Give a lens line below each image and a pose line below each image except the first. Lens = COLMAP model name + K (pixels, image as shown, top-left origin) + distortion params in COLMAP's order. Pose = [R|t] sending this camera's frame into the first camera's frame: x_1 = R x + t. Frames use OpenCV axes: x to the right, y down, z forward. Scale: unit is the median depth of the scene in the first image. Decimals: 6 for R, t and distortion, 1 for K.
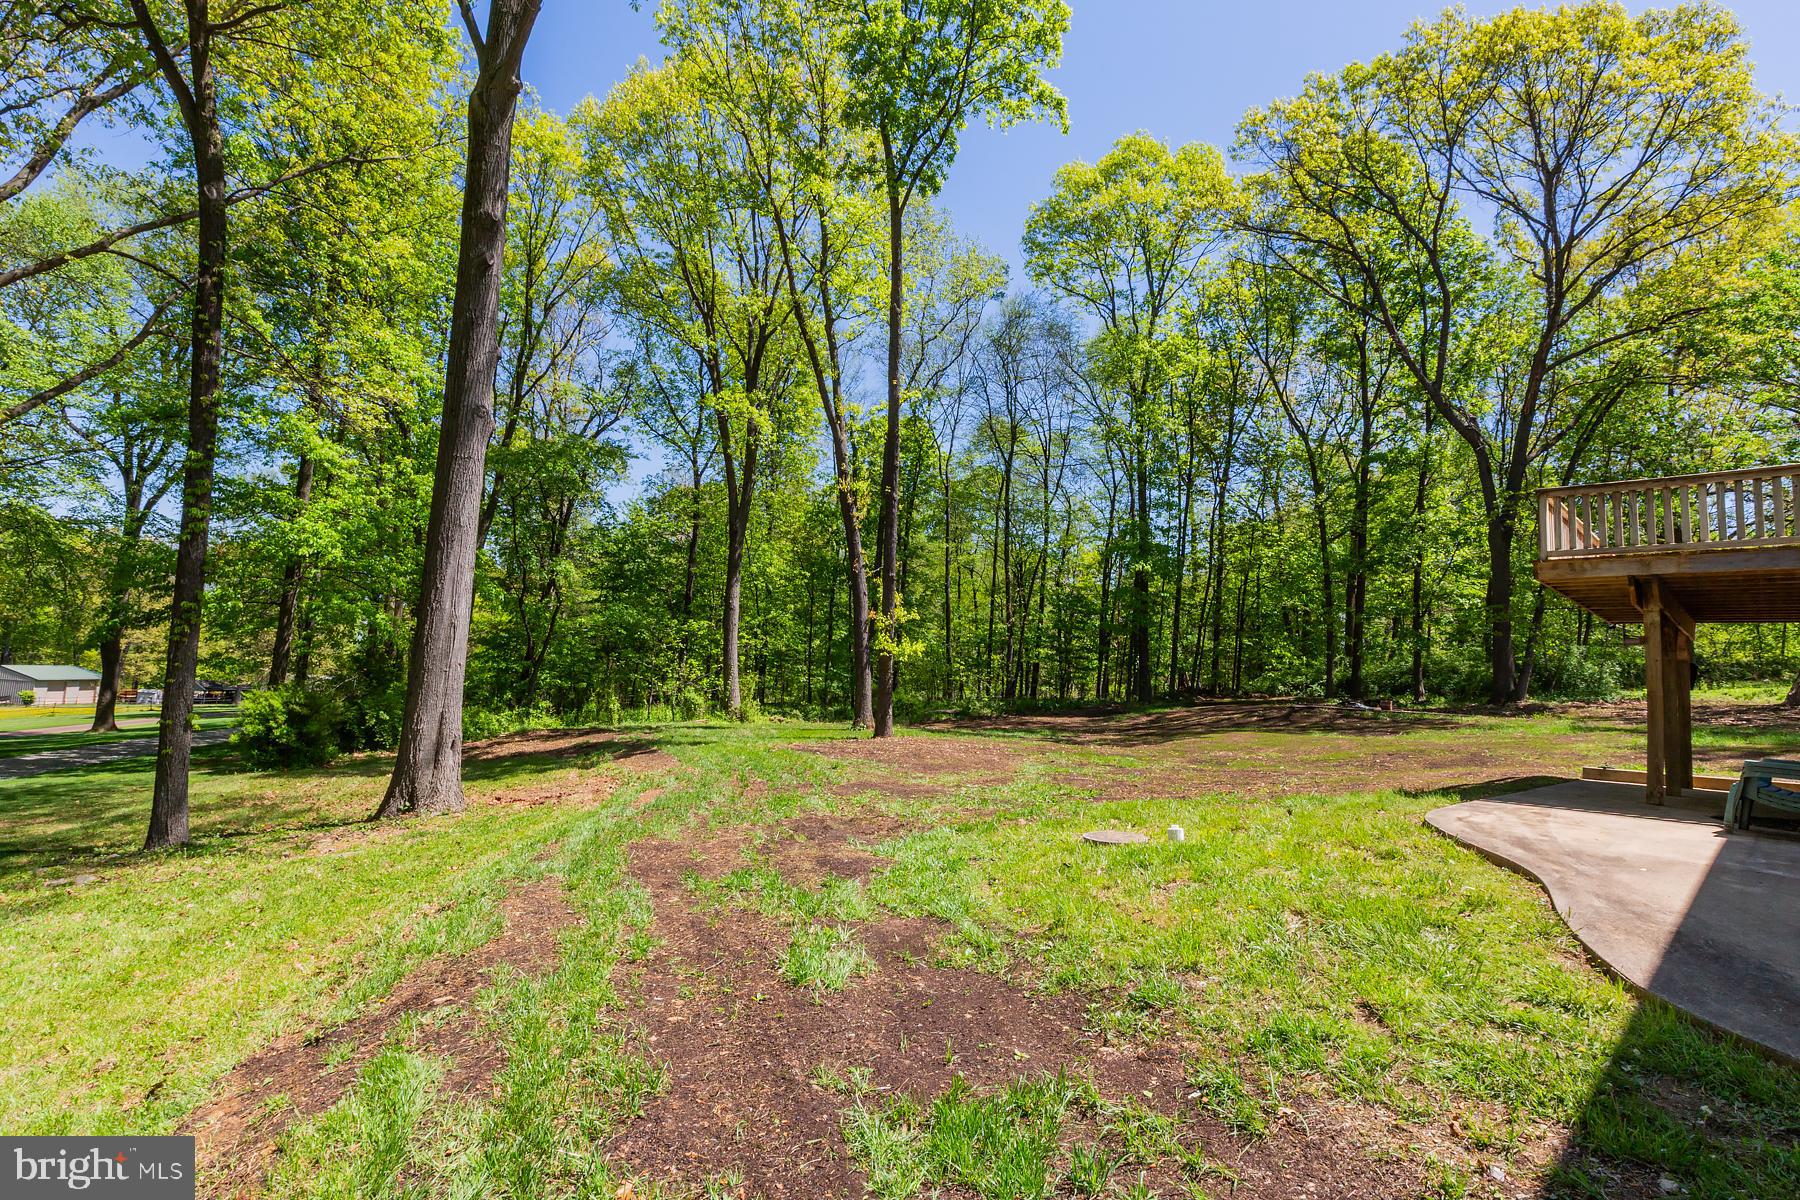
lens RADIAL K [[911.8, 0, 900.3], [0, 911.8, 584.4], [0, 0, 1]] dist [-0.002775, 0.000164]
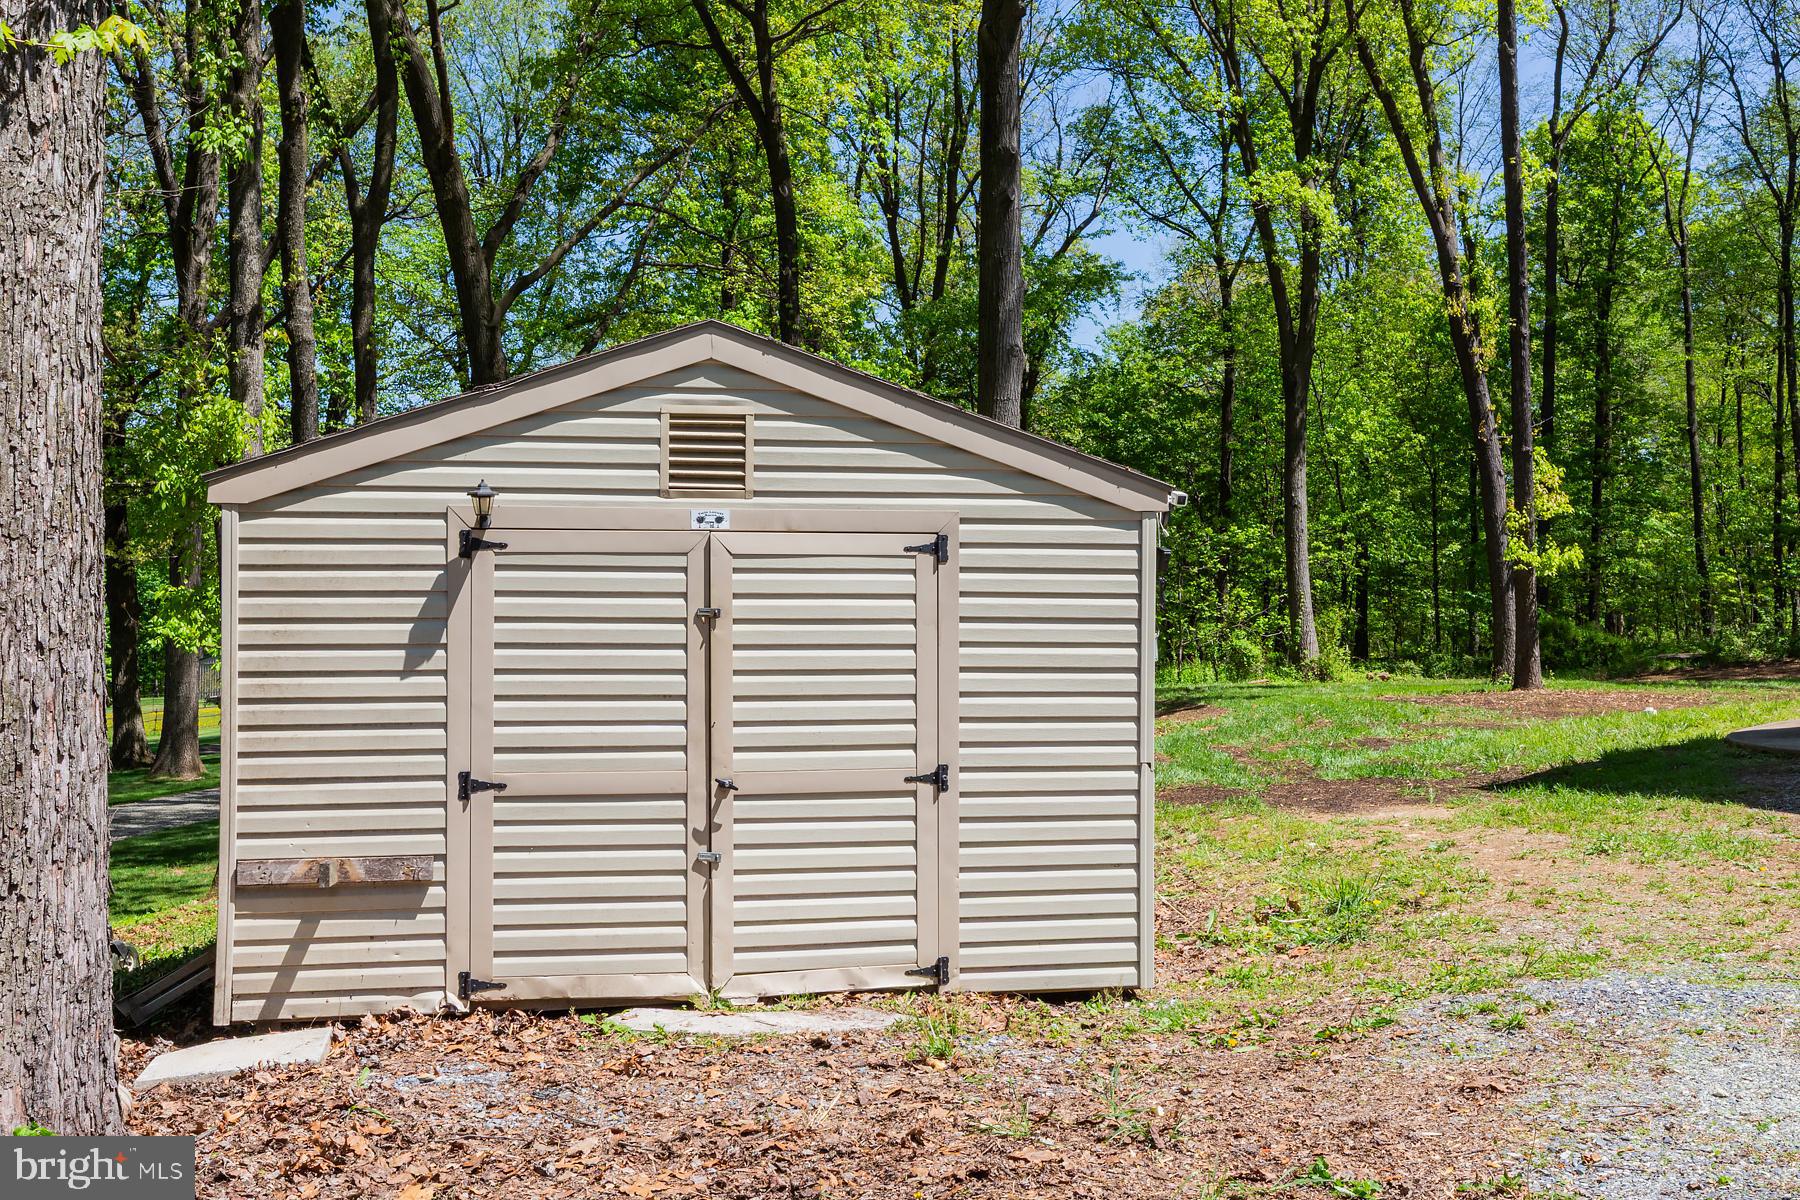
lens RADIAL K [[1896.4, 0, 890.4], [0, 1896.4, 590.2], [0, 0, 1]] dist [-0.007374, -0.006787]
pose [[0.918652, -0.047993, -0.392141, 0.070043], [0.081088, 0.994366, 0.068265, -0.027762], [0.386656, -0.094510, 0.917369, -0.322556]]
